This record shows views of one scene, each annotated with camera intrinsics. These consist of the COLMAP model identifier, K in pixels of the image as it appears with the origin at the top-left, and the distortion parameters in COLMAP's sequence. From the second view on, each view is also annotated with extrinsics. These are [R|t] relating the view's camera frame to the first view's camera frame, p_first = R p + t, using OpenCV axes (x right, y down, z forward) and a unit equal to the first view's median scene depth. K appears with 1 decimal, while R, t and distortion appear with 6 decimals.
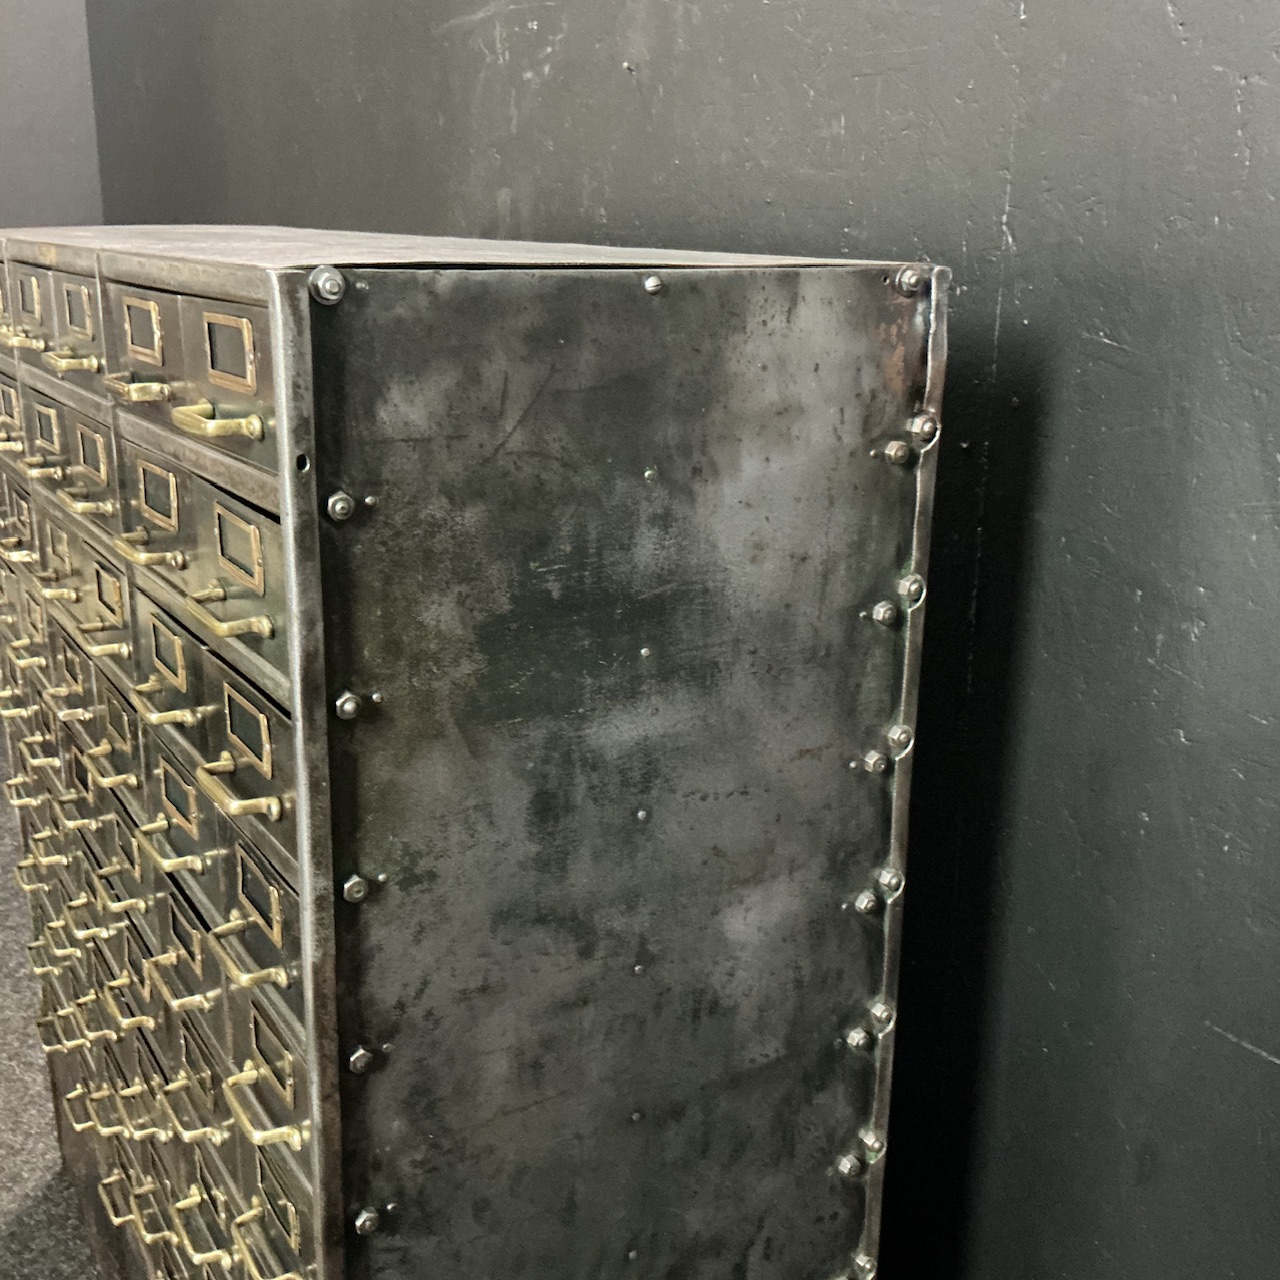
lens RADIAL K [[1410.3, 0, 640.0], [0, 1410.3, 640.0], [0, 0, 1]] dist [0.172603, -0.383481]
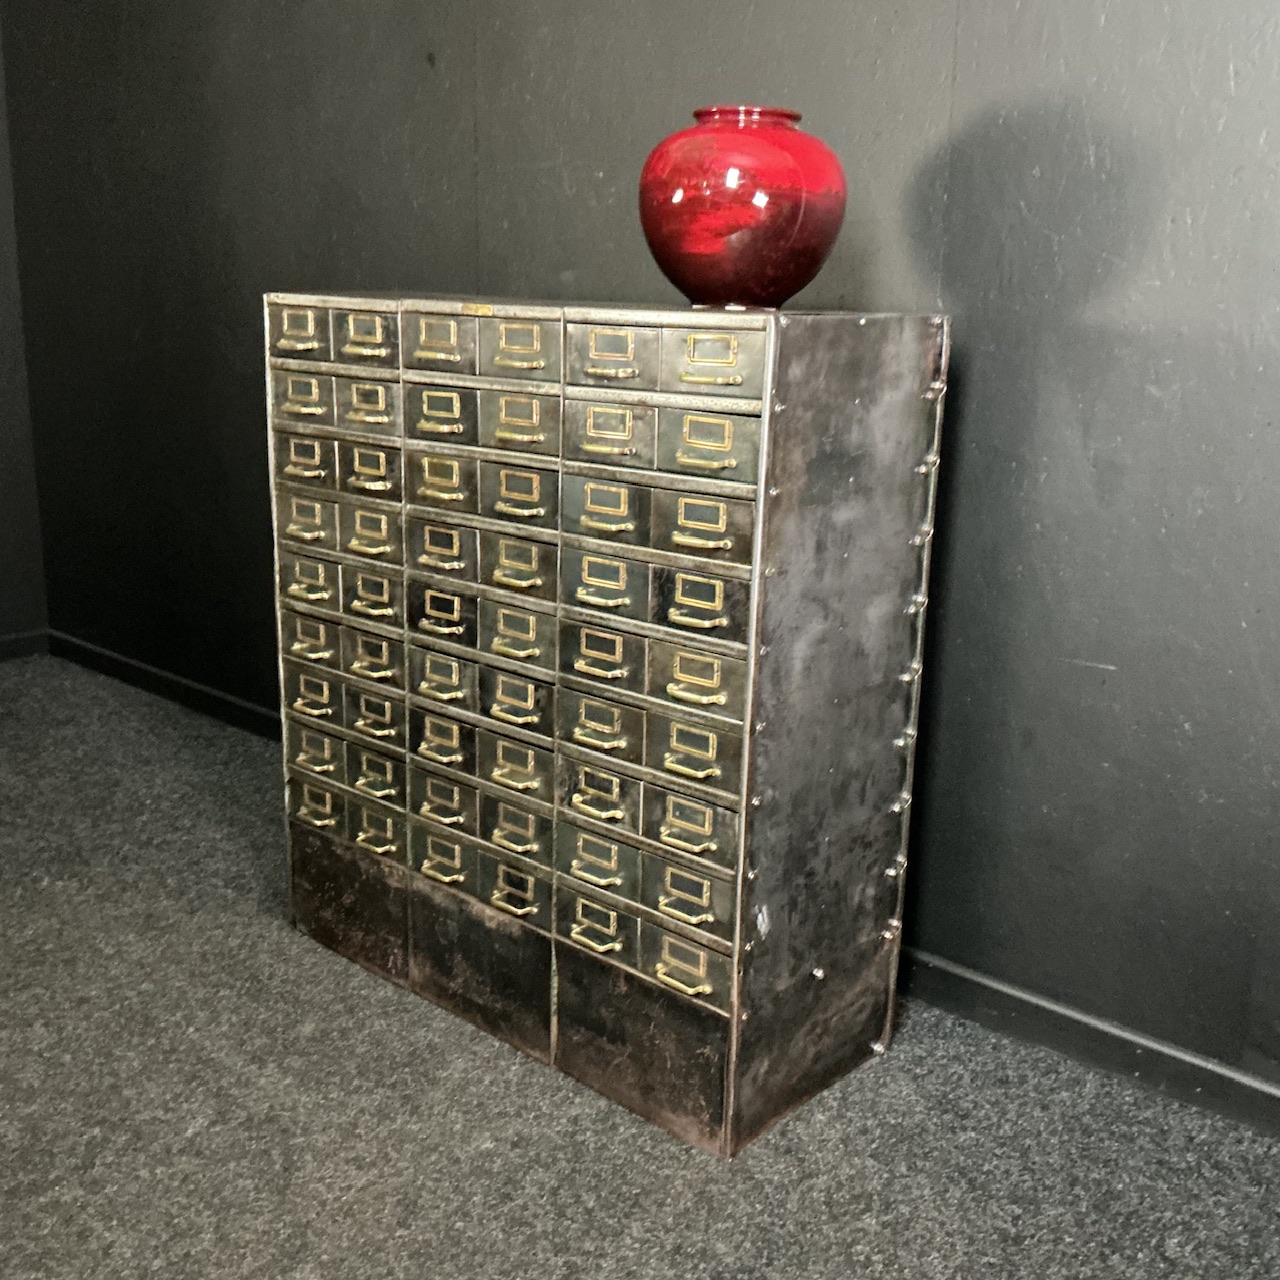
lens RADIAL K [[1410.3, 0, 640.0], [0, 1410.3, 640.0], [0, 0, 1]] dist [0.172603, -0.383481]
pose [[0.961825, -0.055876, 0.267901, -0.850657], [0.065618, 0.997465, -0.027541, 0.273345], [-0.265682, 0.044069, 0.963053, -0.997241]]
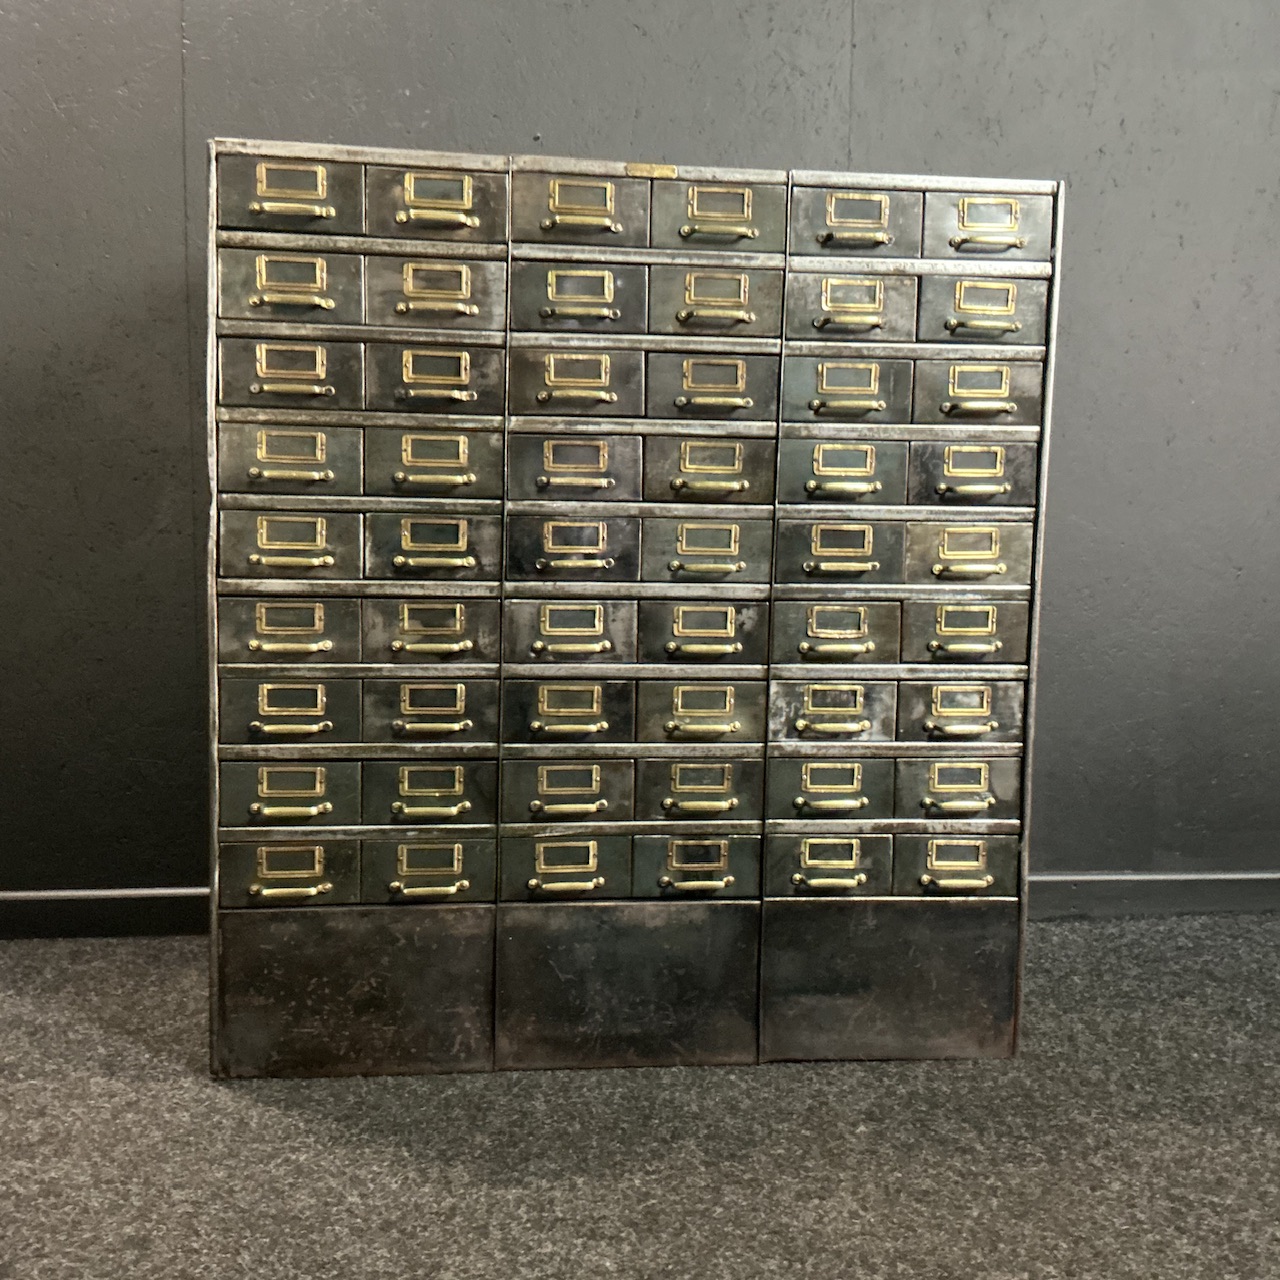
lens RADIAL K [[1410.3, 0, 640.0], [0, 1410.3, 640.0], [0, 0, 1]] dist [0.172603, -0.383481]
pose [[0.423408, -0.095210, 0.900922, -2.234419], [0.242017, 0.970207, -0.011209, 0.306067], [-0.873014, 0.222785, 0.433836, 0.490939]]
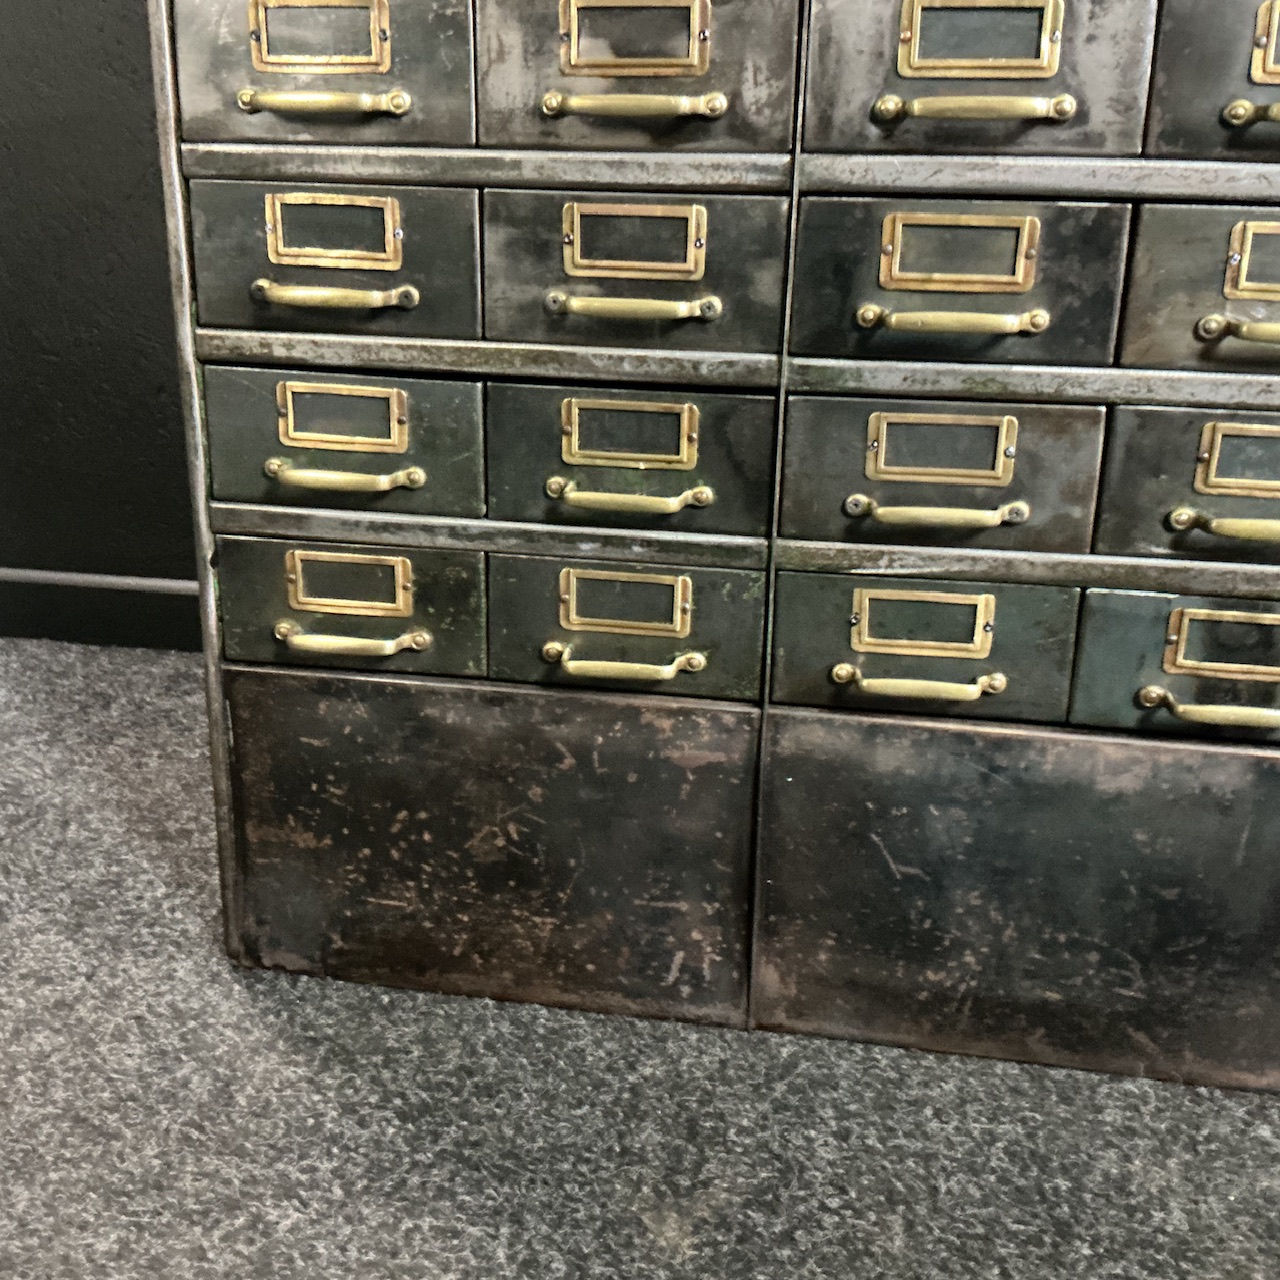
lens RADIAL K [[1410.3, 0, 640.0], [0, 1410.3, 640.0], [0, 0, 1]] dist [0.172603, -0.383481]
pose [[0.666217, -0.230679, 0.709184, -1.276677], [0.198154, 0.971530, 0.129865, 0.413194], [-0.718951, 0.054009, 0.692959, 1.017595]]
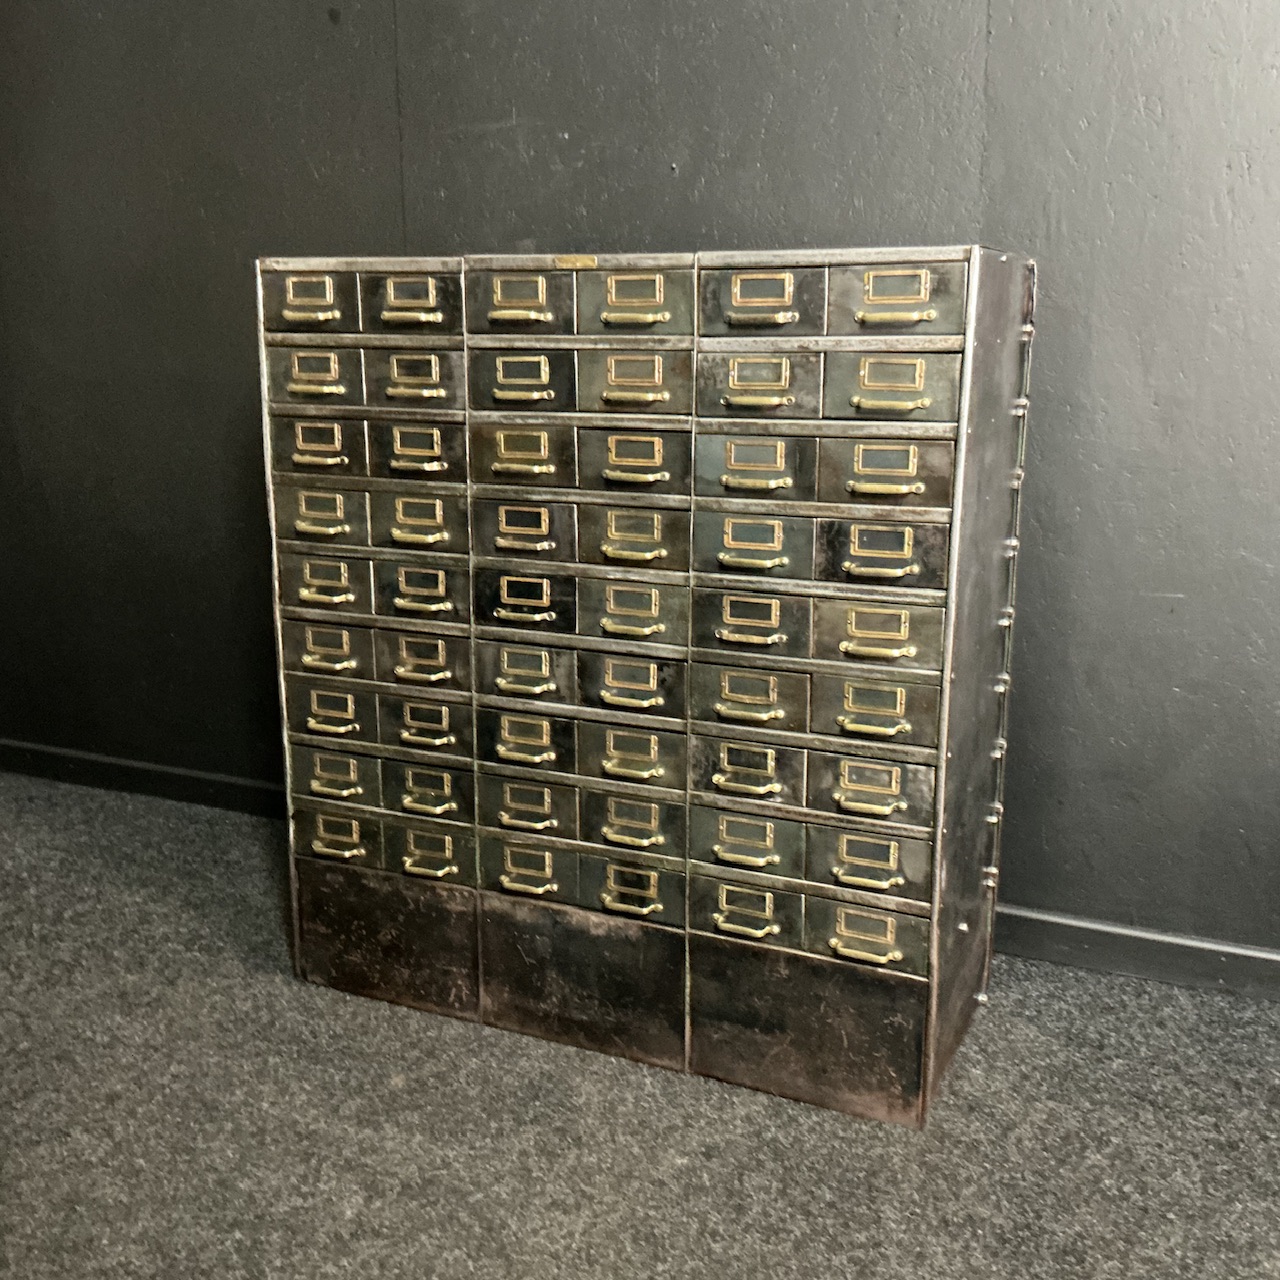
lens RADIAL K [[1410.3, 0, 640.0], [0, 1410.3, 640.0], [0, 0, 1]] dist [0.172603, -0.383481]
pose [[0.837619, -0.134037, 0.529554, -1.541458], [0.164632, 0.986296, -0.010762, 0.254626], [-0.520855, 0.096196, 0.848208, -0.554470]]
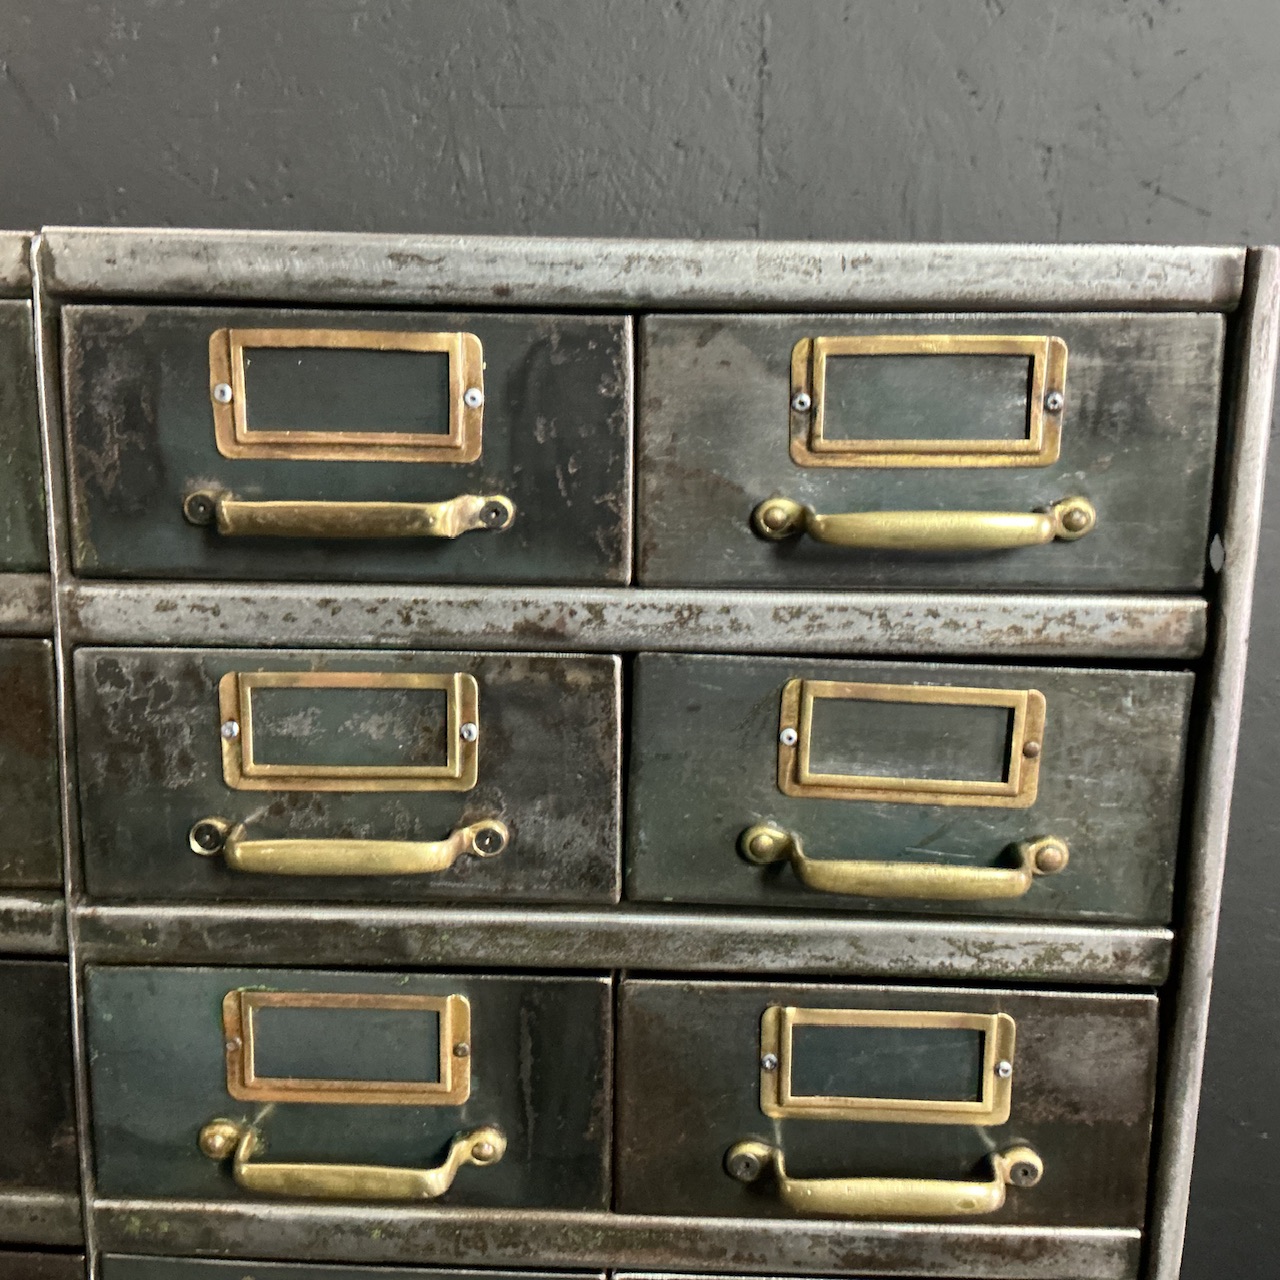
lens RADIAL K [[1410.3, 0, 640.0], [0, 1410.3, 640.0], [0, 0, 1]] dist [0.172603, -0.383481]
pose [[0.561575, -0.156988, 0.812397, -0.652929], [0.225106, 0.973790, 0.032570, -0.122391], [-0.796217, 0.164585, 0.582195, 0.616746]]
